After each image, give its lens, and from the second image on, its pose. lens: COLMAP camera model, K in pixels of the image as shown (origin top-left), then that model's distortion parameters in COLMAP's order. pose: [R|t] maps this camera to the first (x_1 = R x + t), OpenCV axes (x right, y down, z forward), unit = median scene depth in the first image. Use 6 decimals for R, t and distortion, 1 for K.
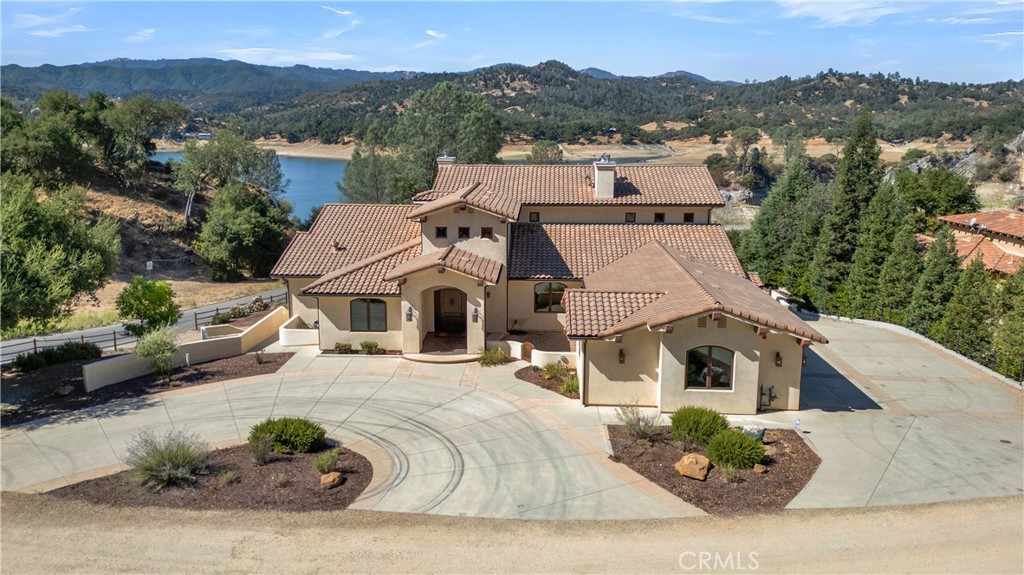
lens RADIAL K [[736.1, 0, 508.9], [0, 736.1, 283.8], [0, 0, 1]] dist [0.059985, -0.065561]
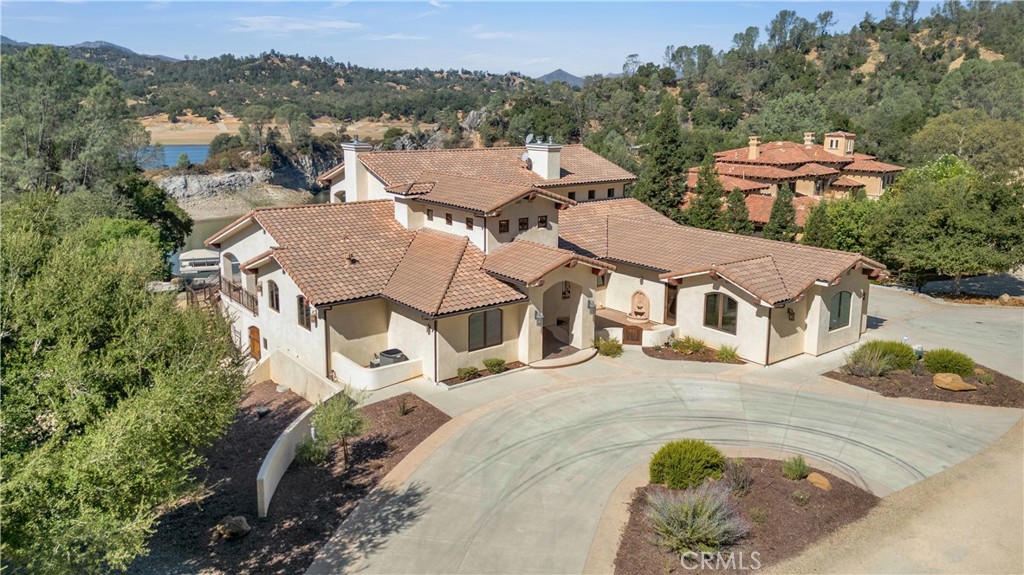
lens RADIAL K [[736.1, 0, 508.9], [0, 736.1, 283.8], [0, 0, 1]] dist [0.059985, -0.065561]
pose [[0.765956, -0.145738, 0.626156, -0.702223], [0.128737, 0.989009, 0.072713, -0.068602], [-0.629871, 0.024914, 0.776300, 0.317857]]
